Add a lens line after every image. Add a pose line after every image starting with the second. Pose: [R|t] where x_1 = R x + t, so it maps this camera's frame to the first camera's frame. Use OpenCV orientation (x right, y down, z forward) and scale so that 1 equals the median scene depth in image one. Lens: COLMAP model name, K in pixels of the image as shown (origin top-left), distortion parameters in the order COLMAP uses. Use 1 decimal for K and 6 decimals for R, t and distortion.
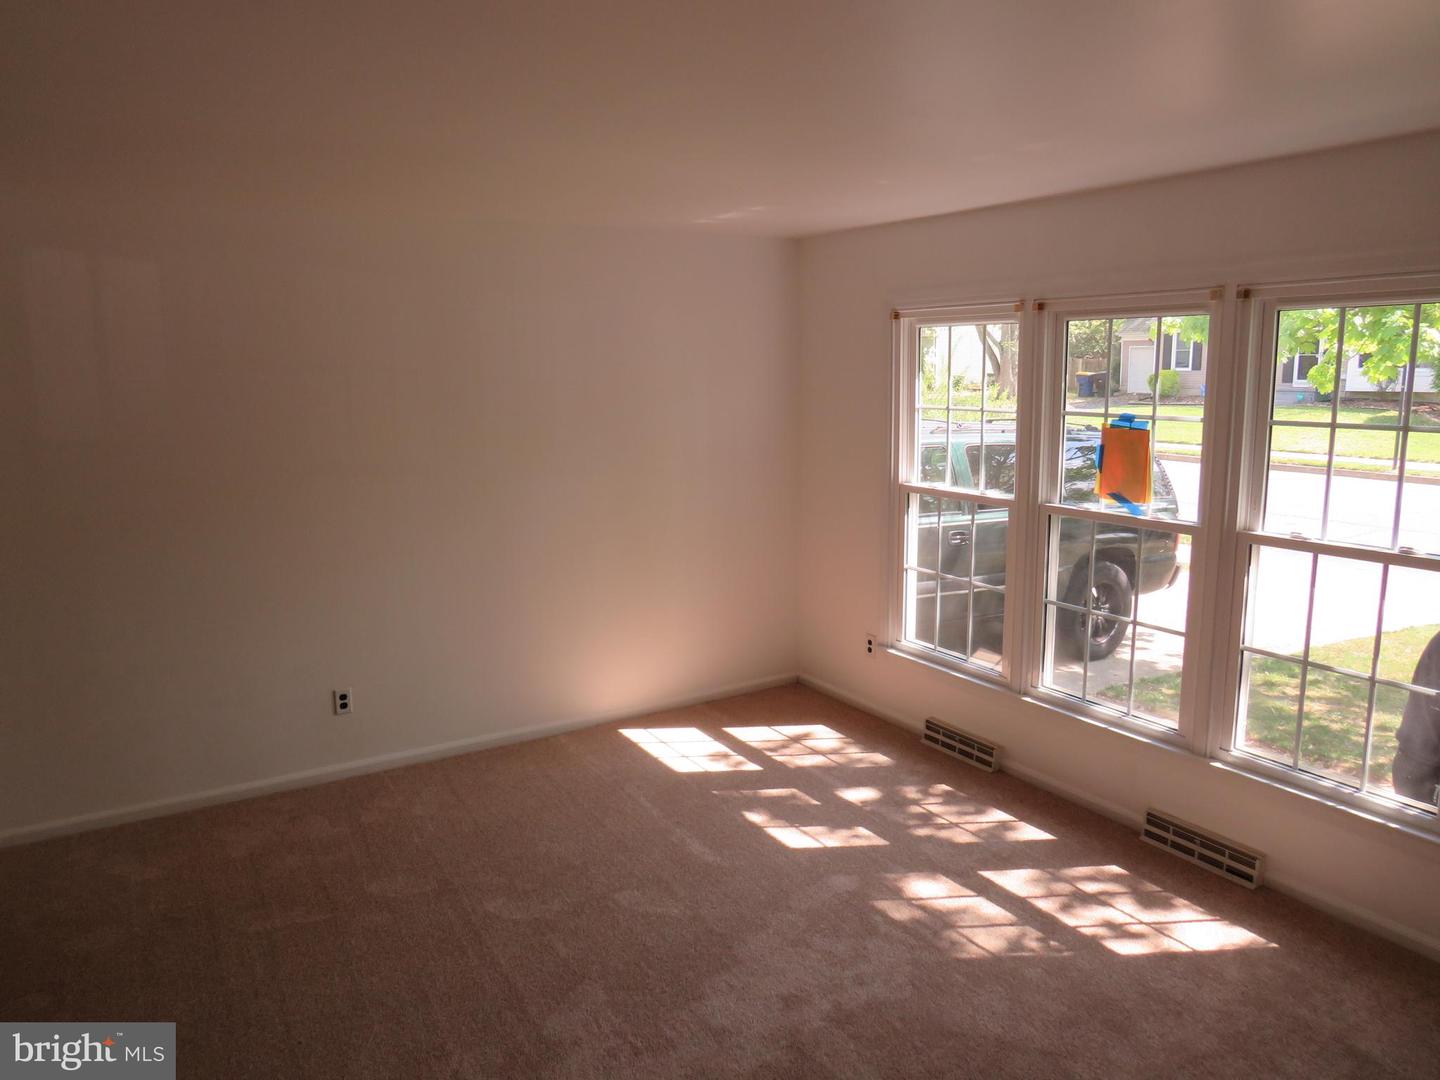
lens RADIAL K [[1014.9, 0, 713.3], [0, 1014.9, 536.1], [0, 0, 1]] dist [-0.017260, 0.002715]
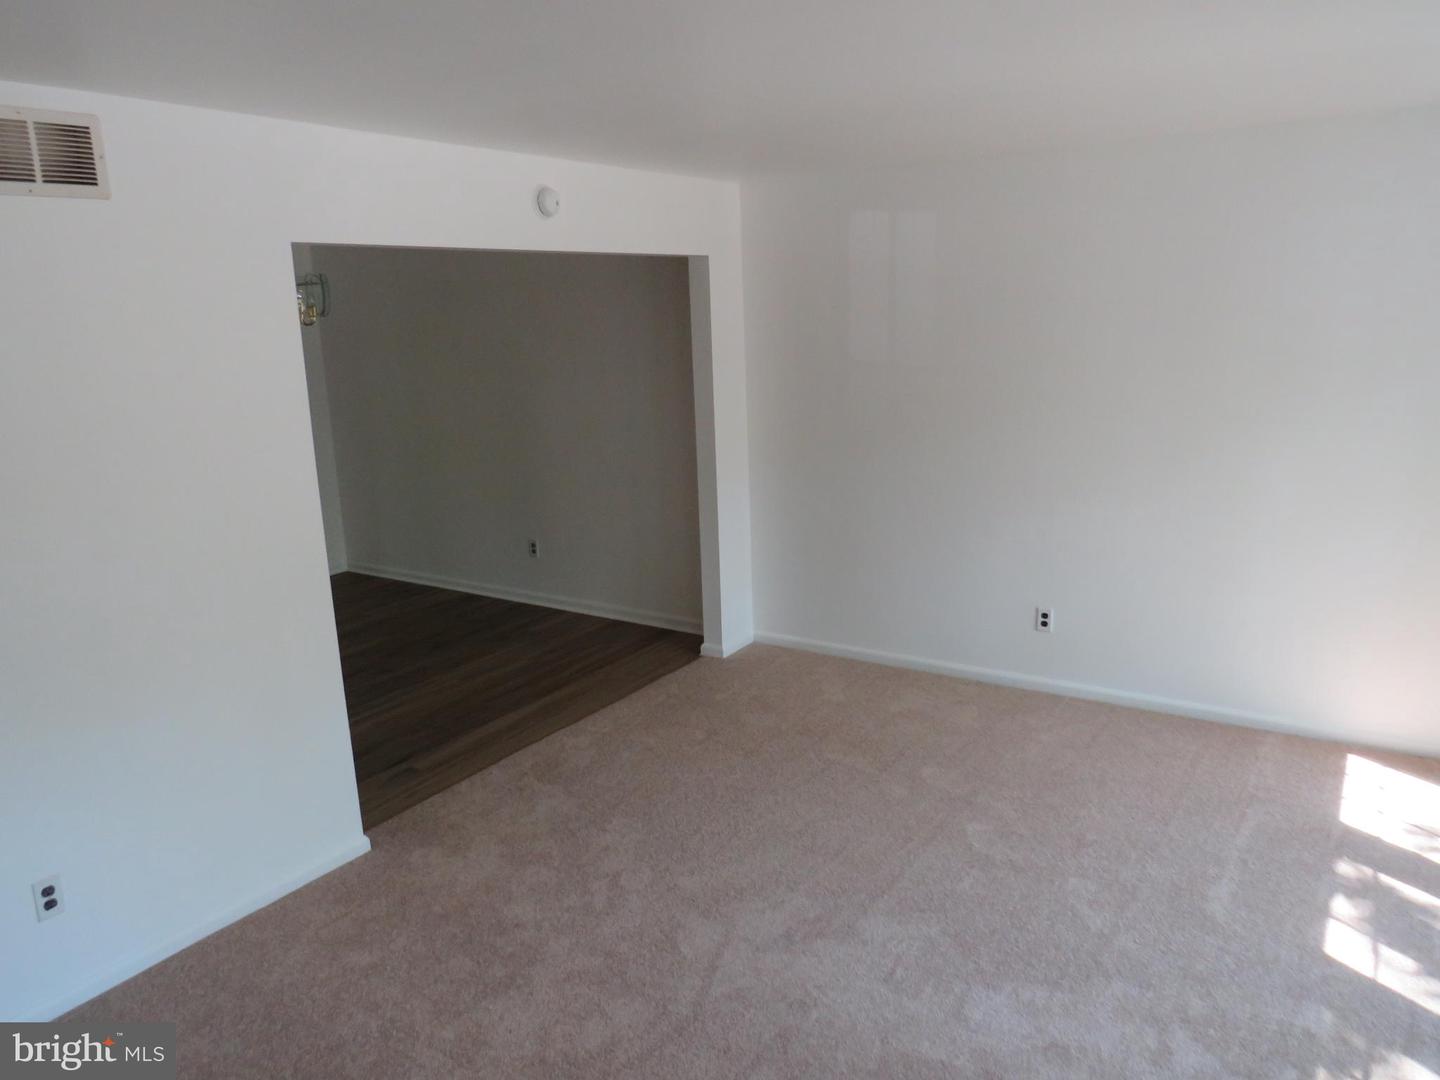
lens RADIAL K [[1014.9, 0, 711.3], [0, 1014.9, 544.2], [0, 0, 1]] dist [-0.017260, 0.002715]
pose [[0.404494, 0.194441, -0.893632, 0.430936], [-0.113246, 0.980266, 0.162031, -0.047301], [0.907502, 0.035659, 0.418531, 0.238789]]
